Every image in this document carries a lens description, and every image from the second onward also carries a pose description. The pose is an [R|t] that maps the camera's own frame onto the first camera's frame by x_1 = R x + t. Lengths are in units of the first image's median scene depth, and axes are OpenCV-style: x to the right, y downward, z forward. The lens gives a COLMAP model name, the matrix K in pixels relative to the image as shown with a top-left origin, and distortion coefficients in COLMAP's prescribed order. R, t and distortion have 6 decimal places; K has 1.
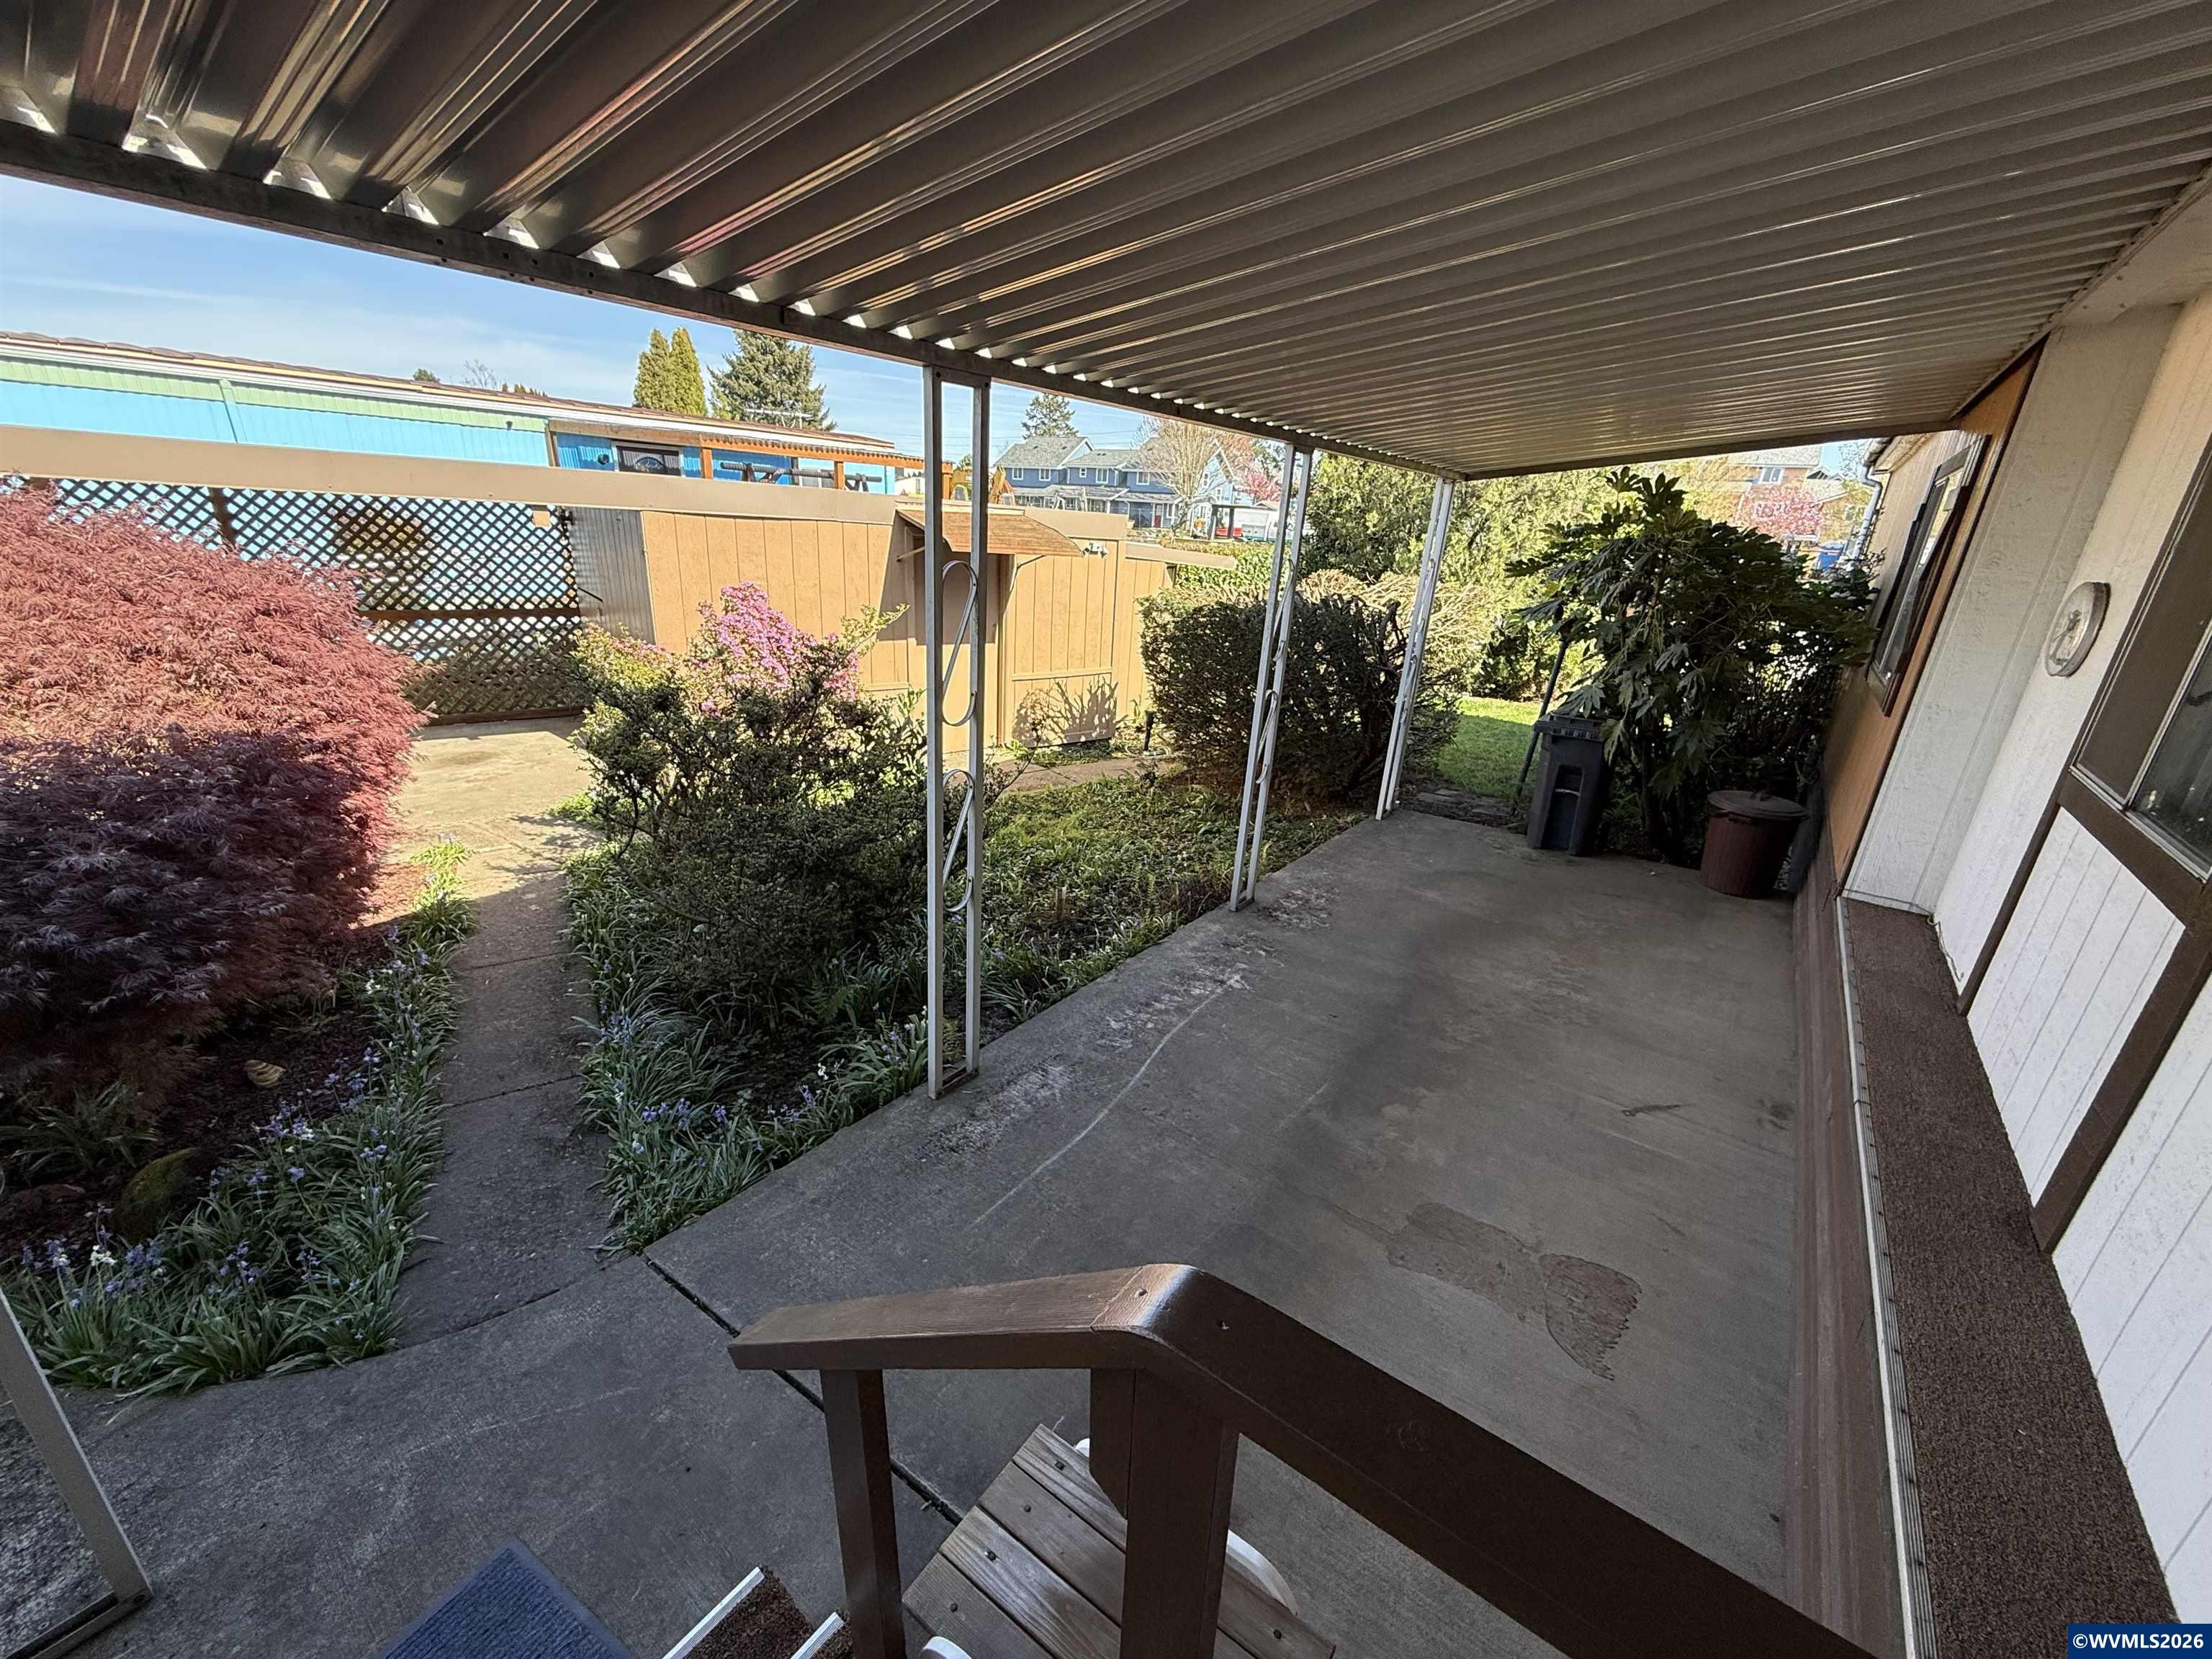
lens RADIAL K [[885.9, 0, 1106.0], [0, 885.9, 829.5], [0, 0, 1]] dist [0.001150, 0.000056]
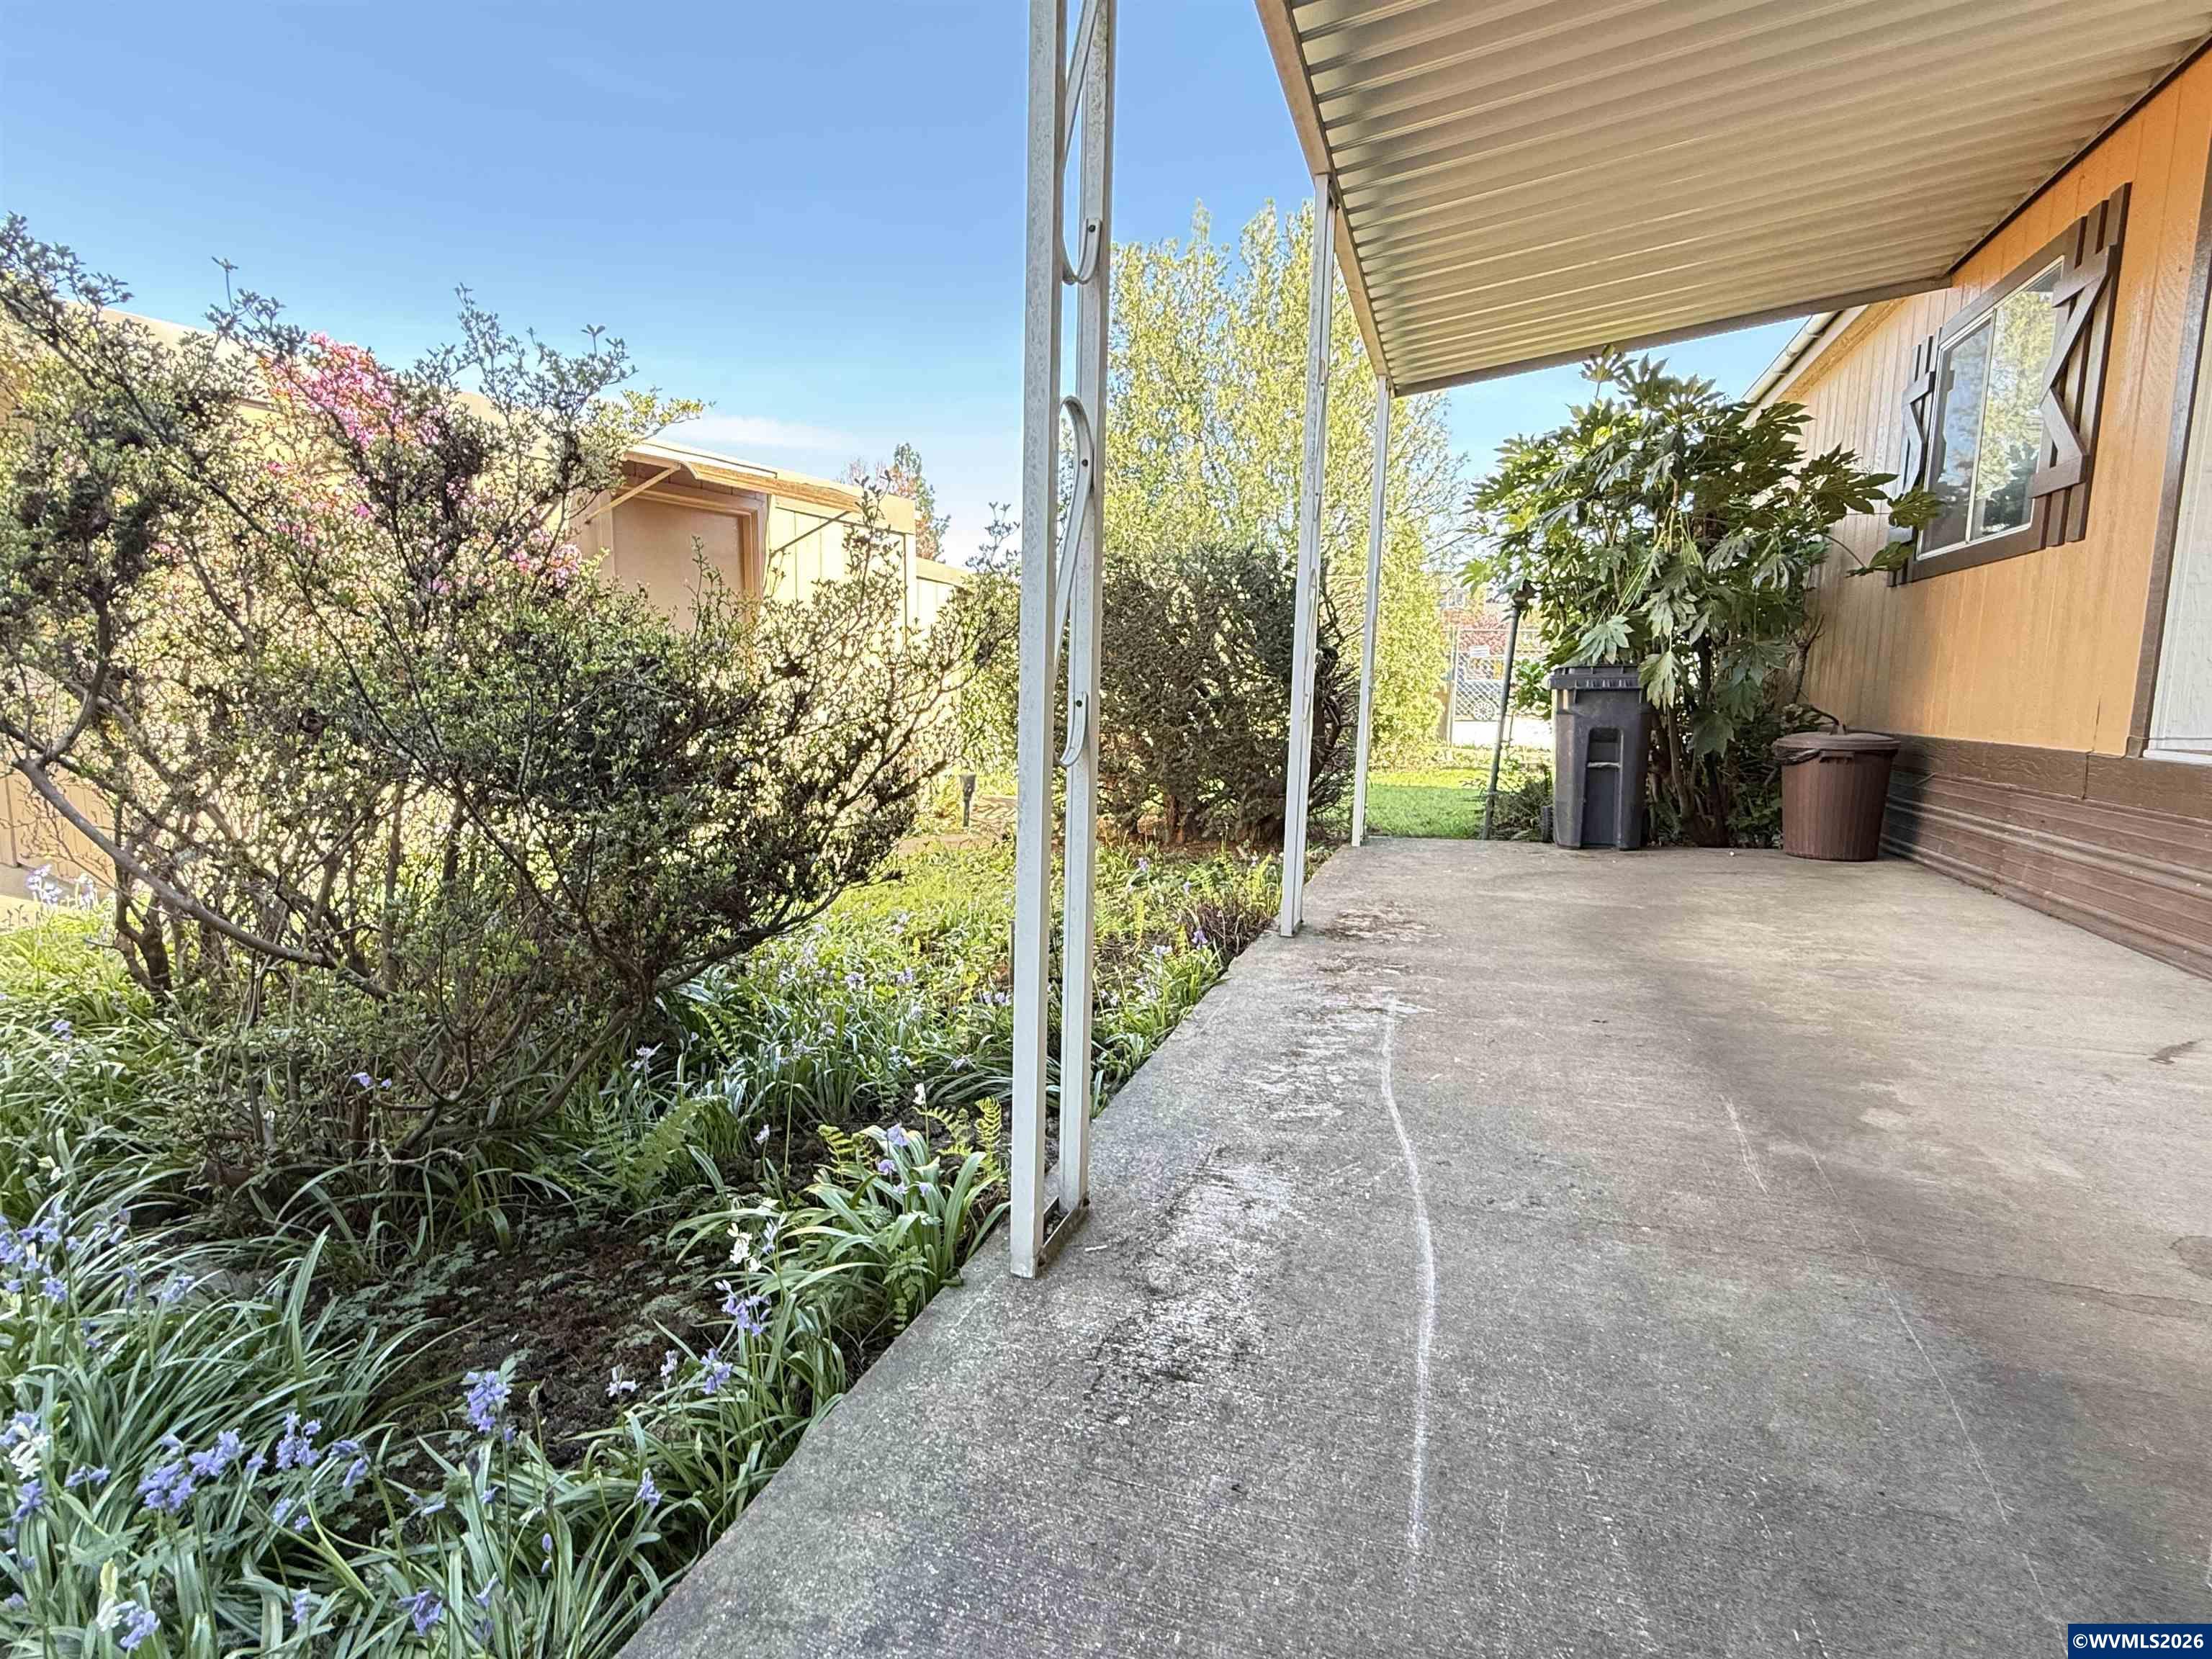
lens RADIAL K [[1070.4, 0, 1106.0], [0, 1070.4, 829.5], [0, 0, 1]] dist [0.001749, -0.000201]
pose [[0.948828, -0.083818, 0.304466, -0.248996], [0.142539, 0.974004, -0.176067, 0.171273], [-0.281793, 0.210456, 0.936109, 0.434606]]
